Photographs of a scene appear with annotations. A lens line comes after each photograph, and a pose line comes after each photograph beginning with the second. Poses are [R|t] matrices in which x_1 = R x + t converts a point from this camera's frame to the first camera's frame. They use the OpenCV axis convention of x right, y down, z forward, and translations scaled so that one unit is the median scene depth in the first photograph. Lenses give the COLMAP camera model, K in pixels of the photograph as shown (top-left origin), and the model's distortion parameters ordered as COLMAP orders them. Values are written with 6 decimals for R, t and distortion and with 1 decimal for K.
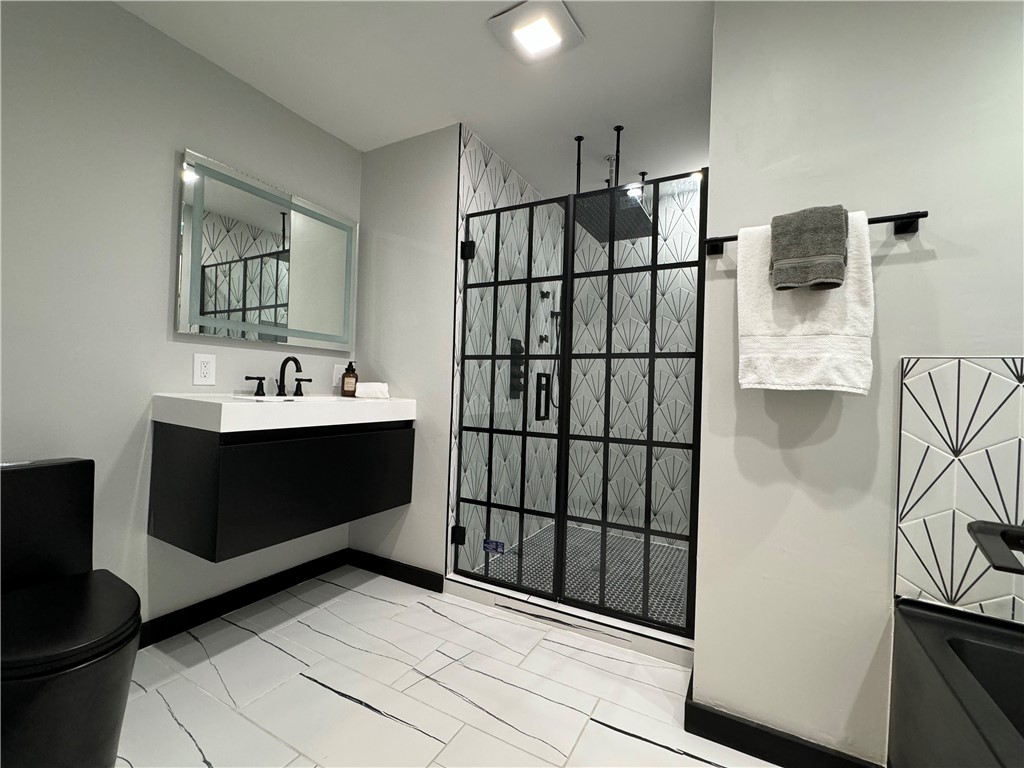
lens RADIAL K [[447.7, 0, 513.4], [0, 447.7, 383.1], [0, 0, 1]] dist [-0.003400, 0.001064]
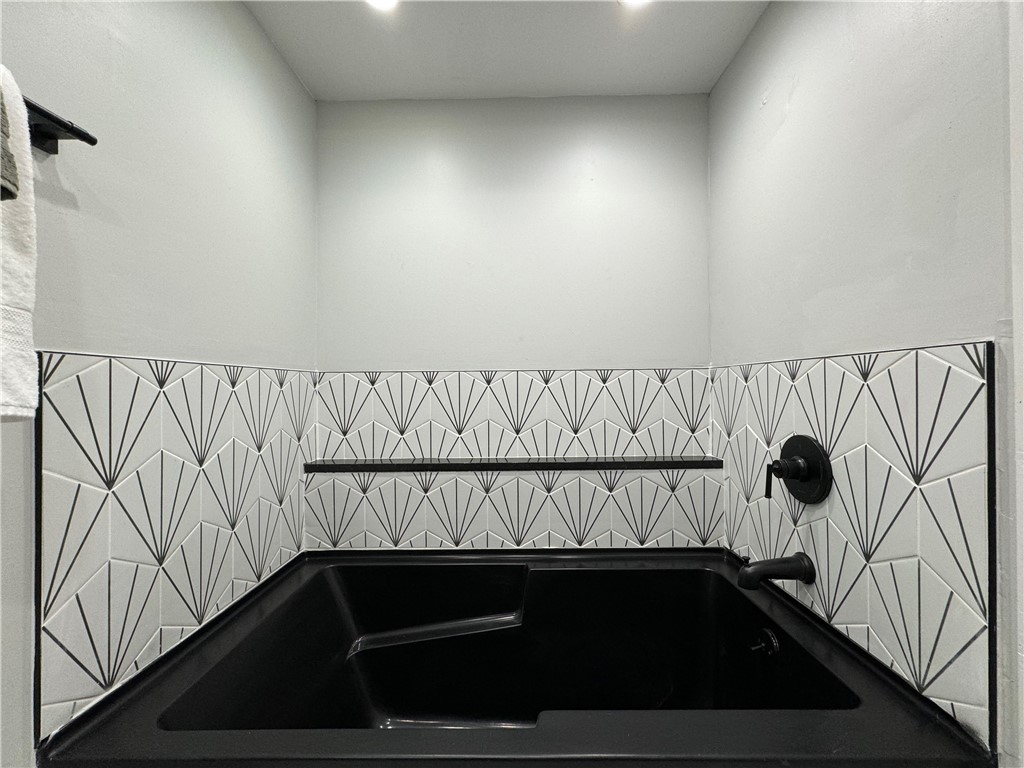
lens RADIAL K [[406.7, 0, 513.9], [0, 406.7, 382.2], [0, 0, 1]] dist [-0.004412, 0.000735]
pose [[-0.473294, -0.020573, 0.880665, 0.051696], [-0.013008, 0.999781, 0.016365, -0.021650], [-0.880809, -0.003711, -0.473458, 0.468724]]
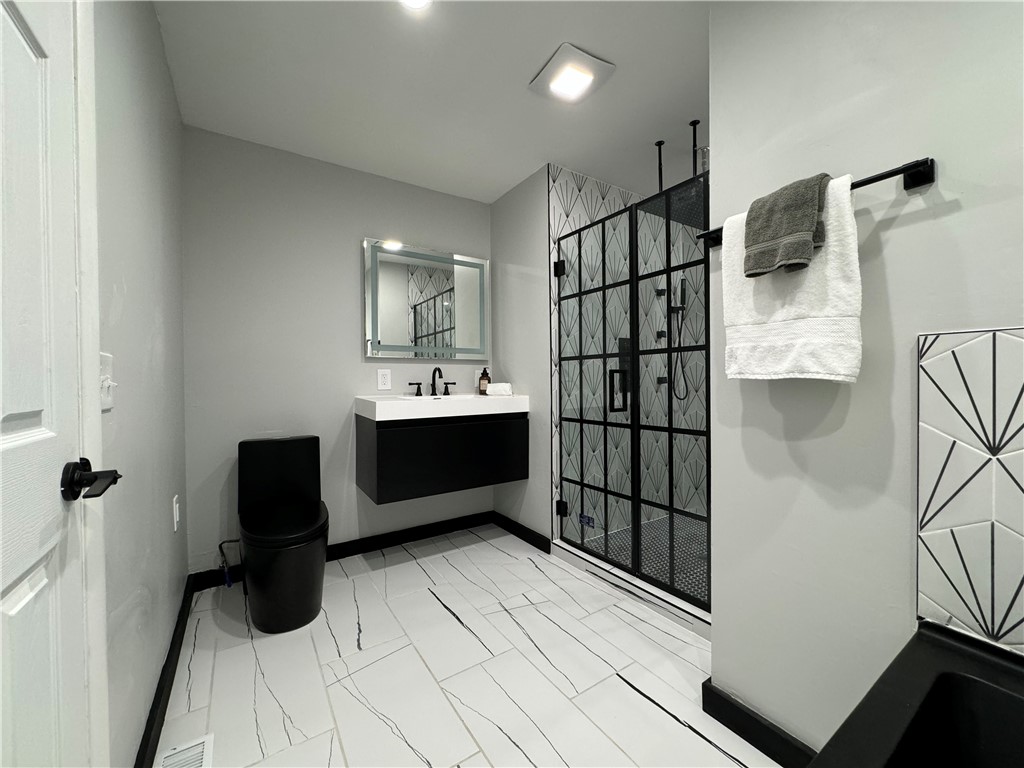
lens RADIAL K [[406.7, 0, 512.3], [0, 406.7, 381.8], [0, 0, 1]] dist [-0.004412, 0.000735]
pose [[0.884271, -0.039459, -0.465303, 0.370769], [0.043325, 0.999058, -0.002388, -0.000528], [0.464959, -0.018048, 0.885148, -0.020360]]
